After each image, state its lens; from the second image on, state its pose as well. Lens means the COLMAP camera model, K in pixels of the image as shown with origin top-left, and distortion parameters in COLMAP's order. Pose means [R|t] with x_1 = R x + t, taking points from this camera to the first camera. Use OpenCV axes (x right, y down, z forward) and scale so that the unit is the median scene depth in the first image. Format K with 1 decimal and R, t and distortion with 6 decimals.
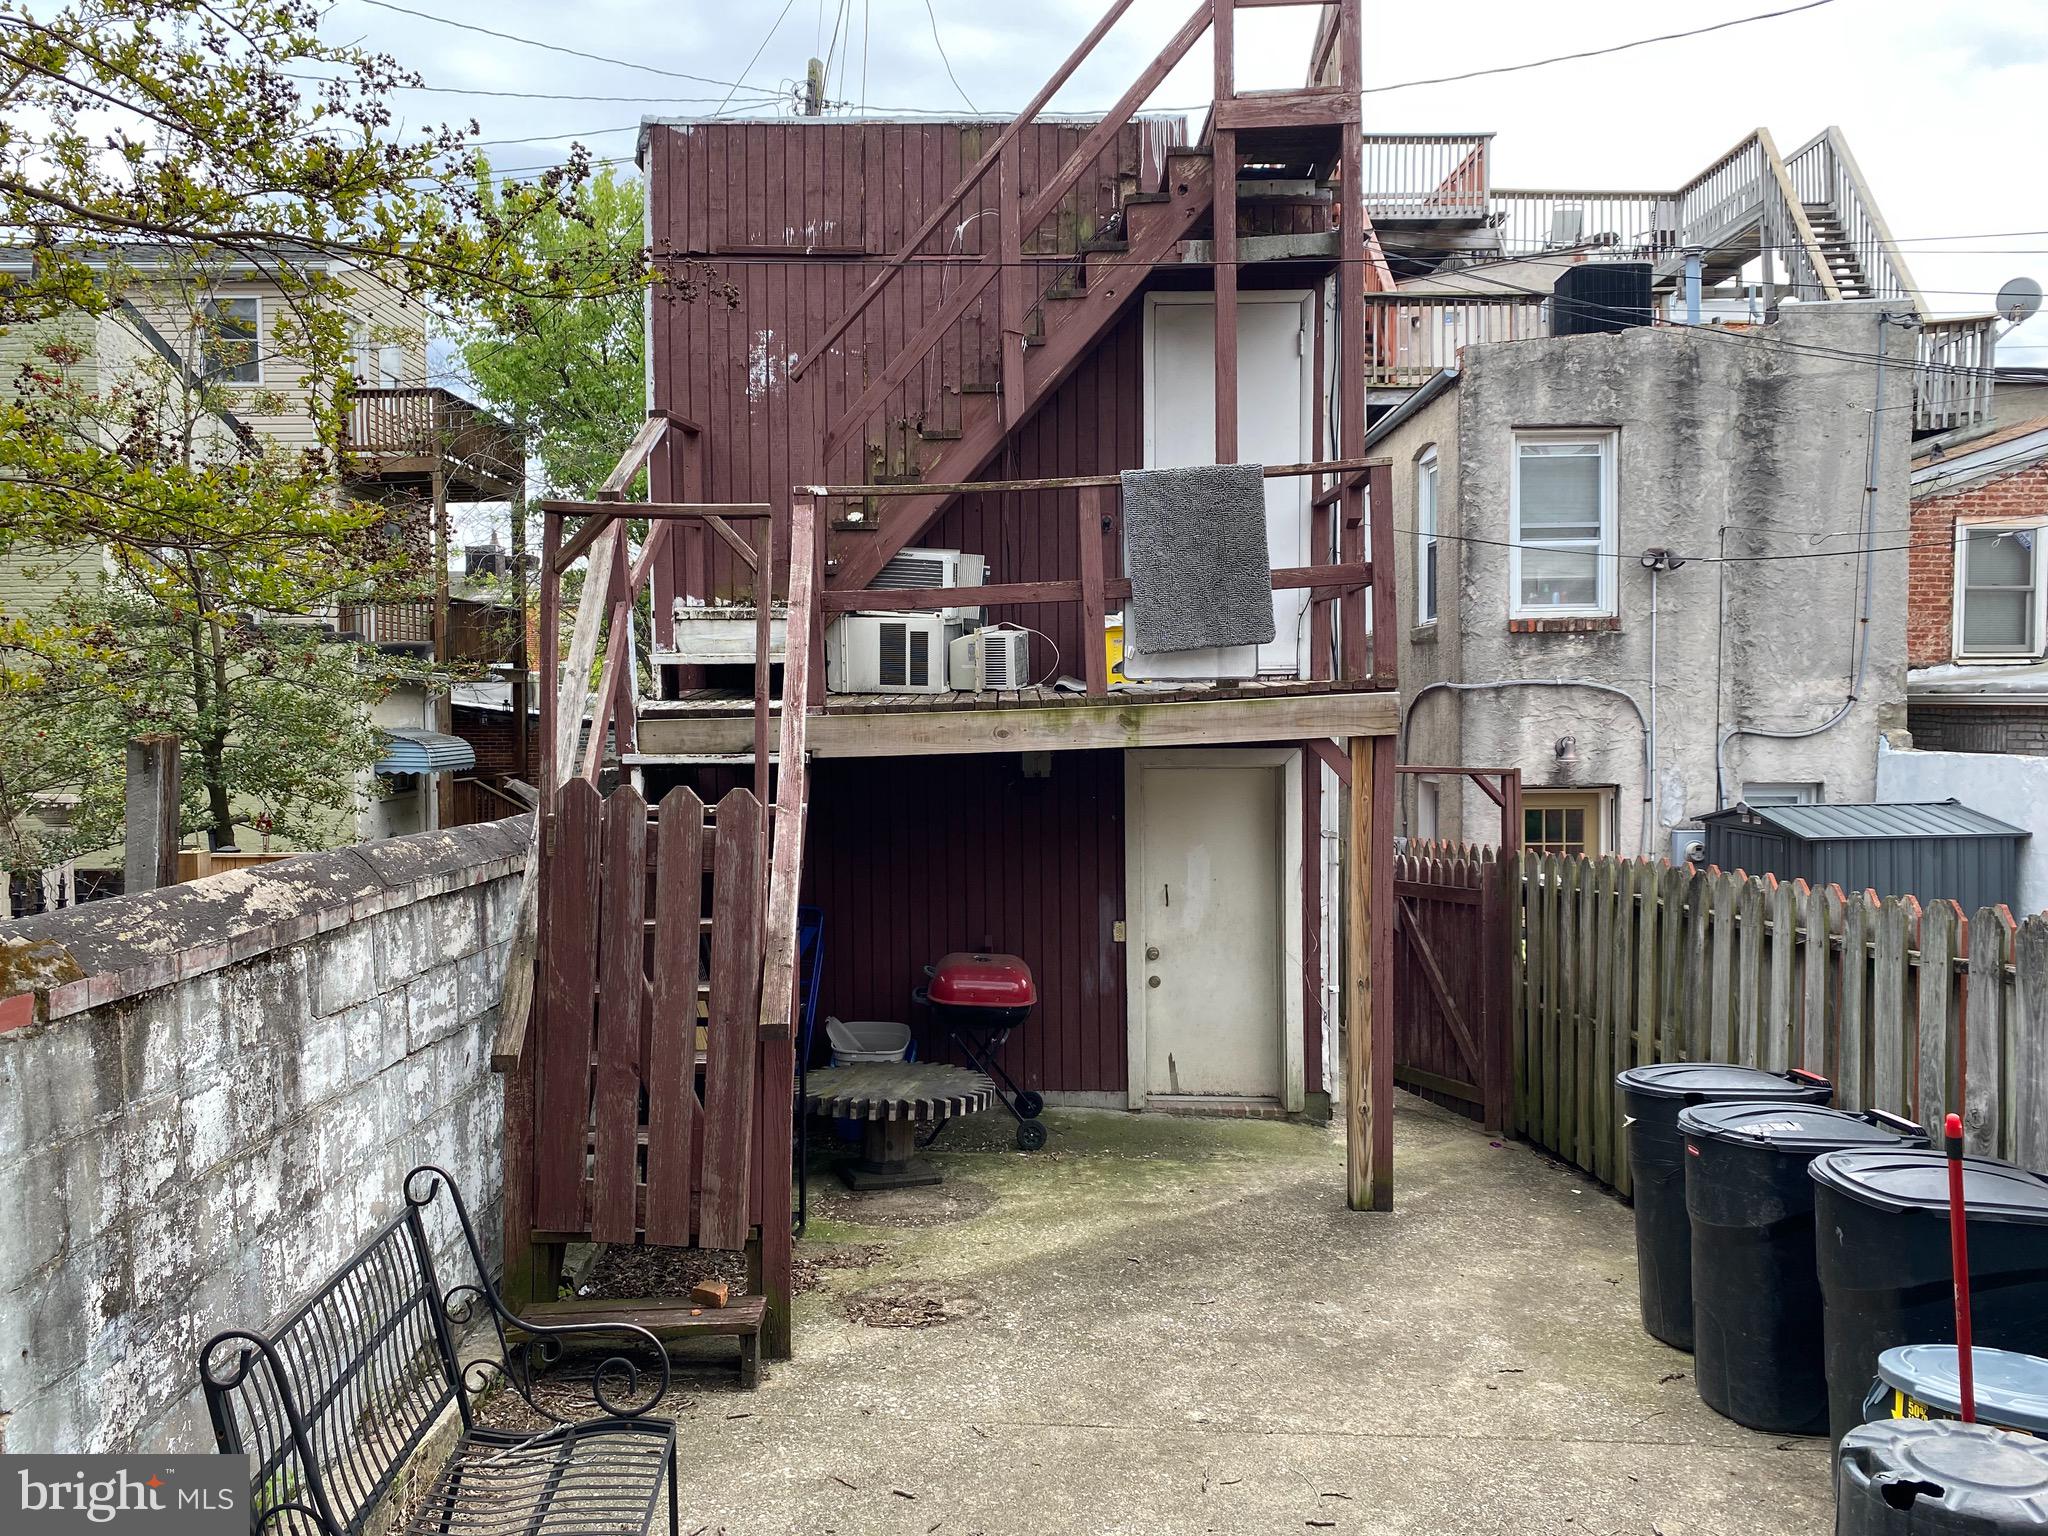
lens RADIAL K [[1545.4, 0, 1022.1], [0, 1545.4, 762.5], [0, 0, 1]] dist [0.025793, -0.044788]
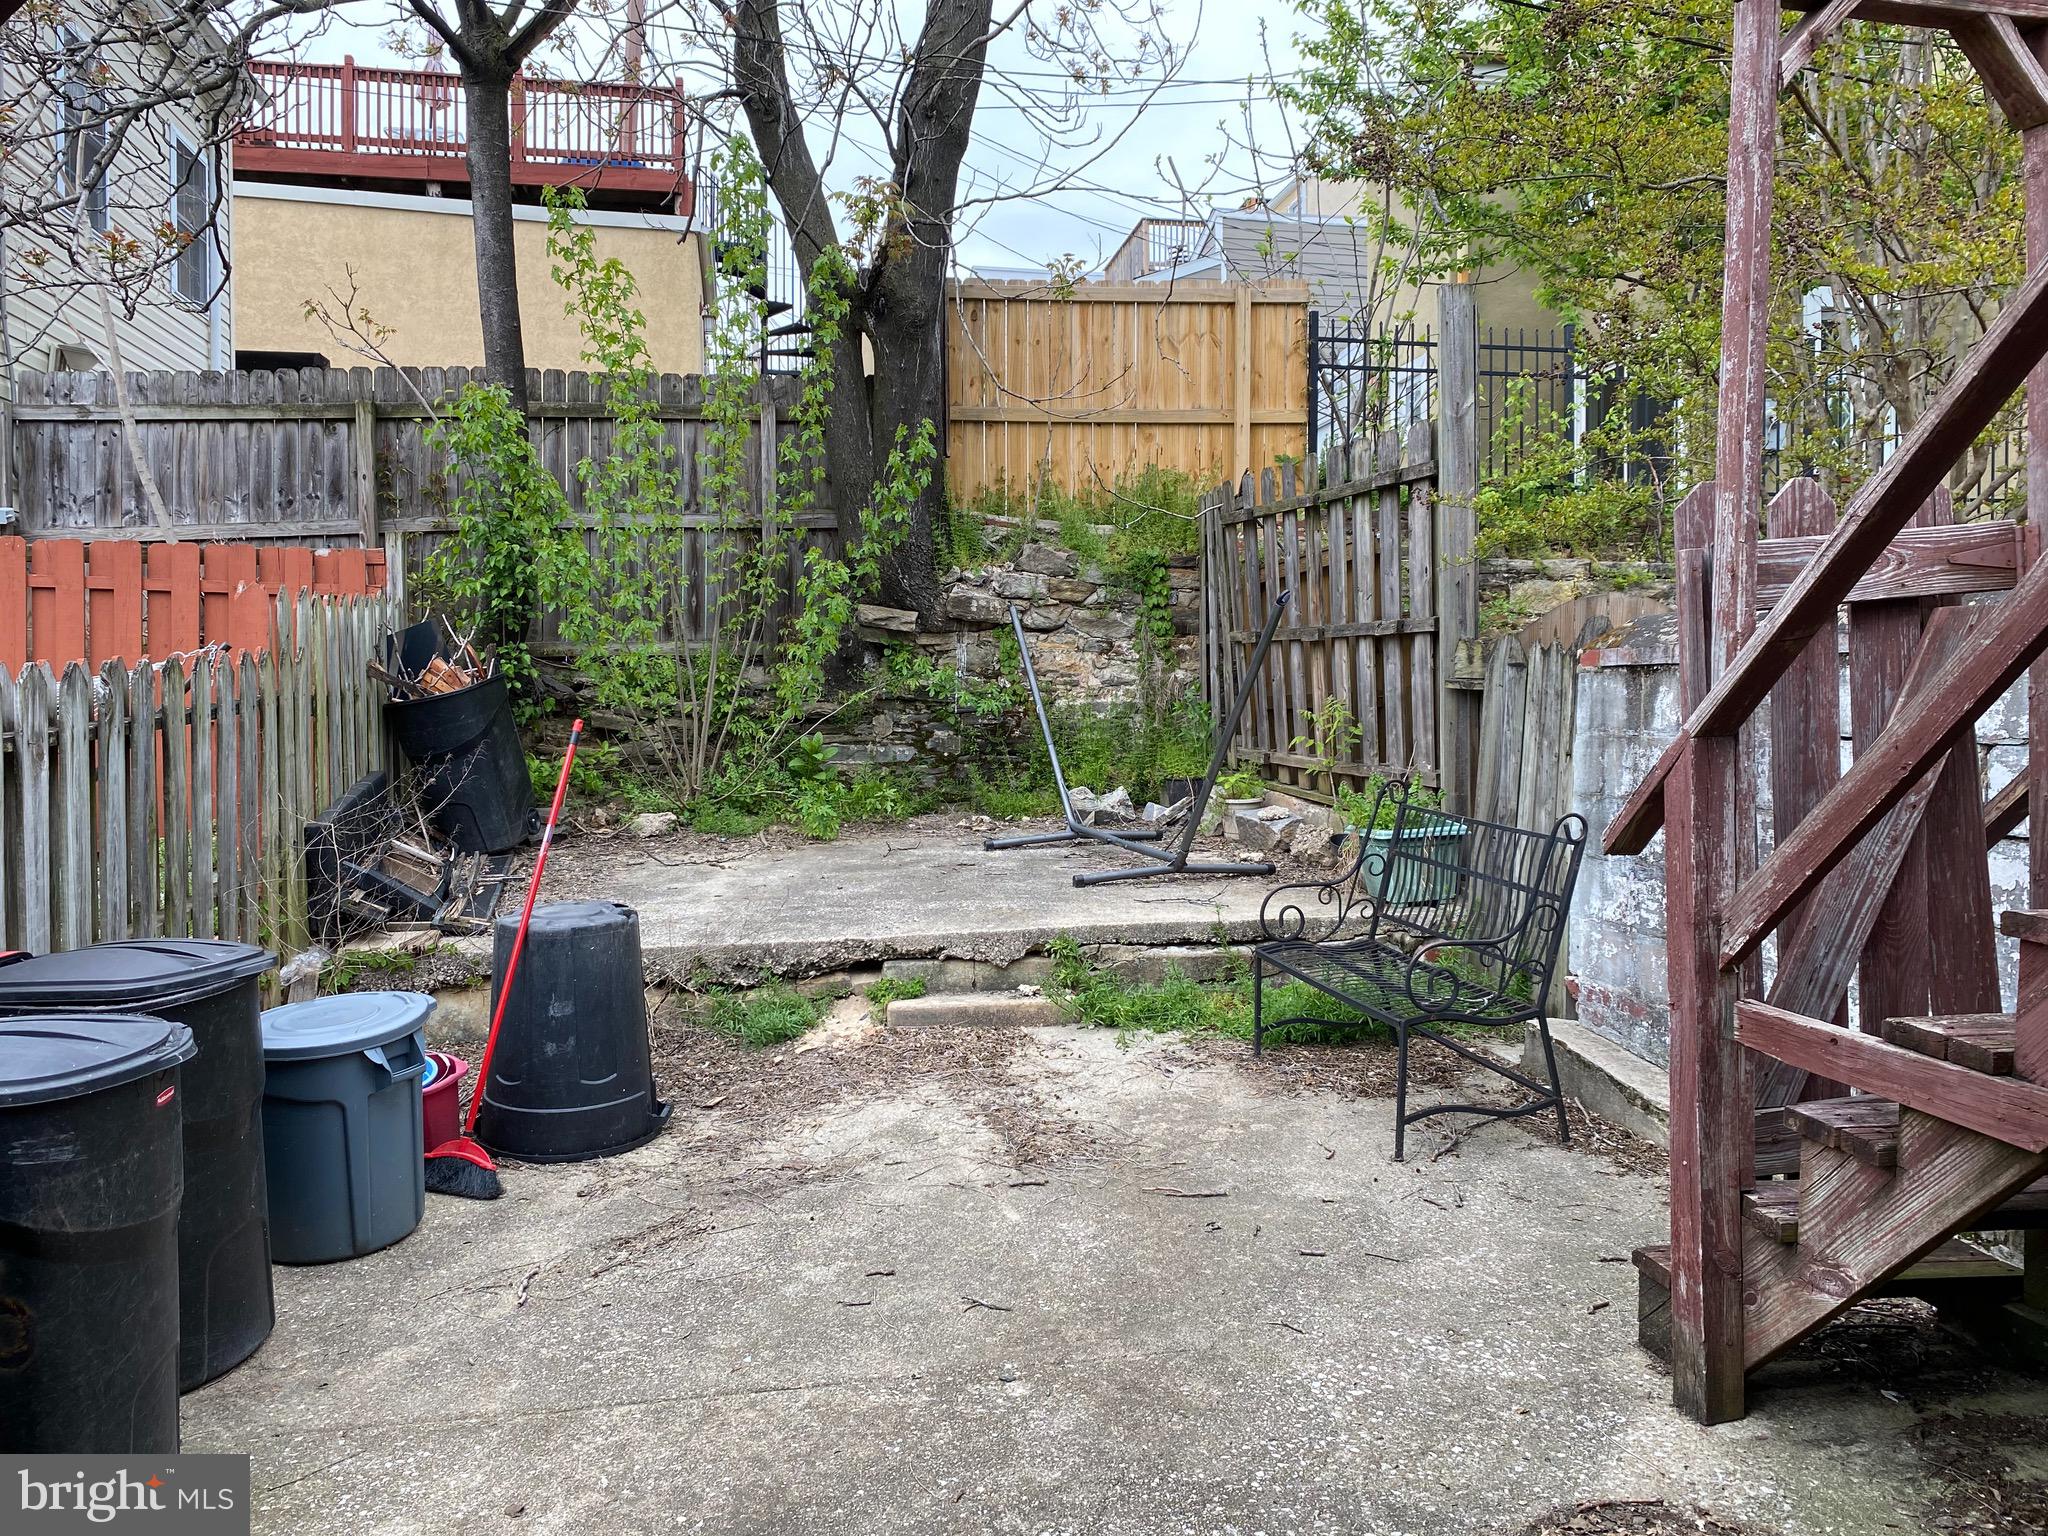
lens RADIAL K [[1545.4, 0, 1026.2], [0, 1545.4, 763.4], [0, 0, 1]] dist [0.025793, -0.044788]
pose [[-0.988274, 0.016119, -0.151840, 0.220386], [0.006270, 0.997857, 0.065125, 0.100619], [0.152564, 0.063409, -0.986257, 1.755112]]
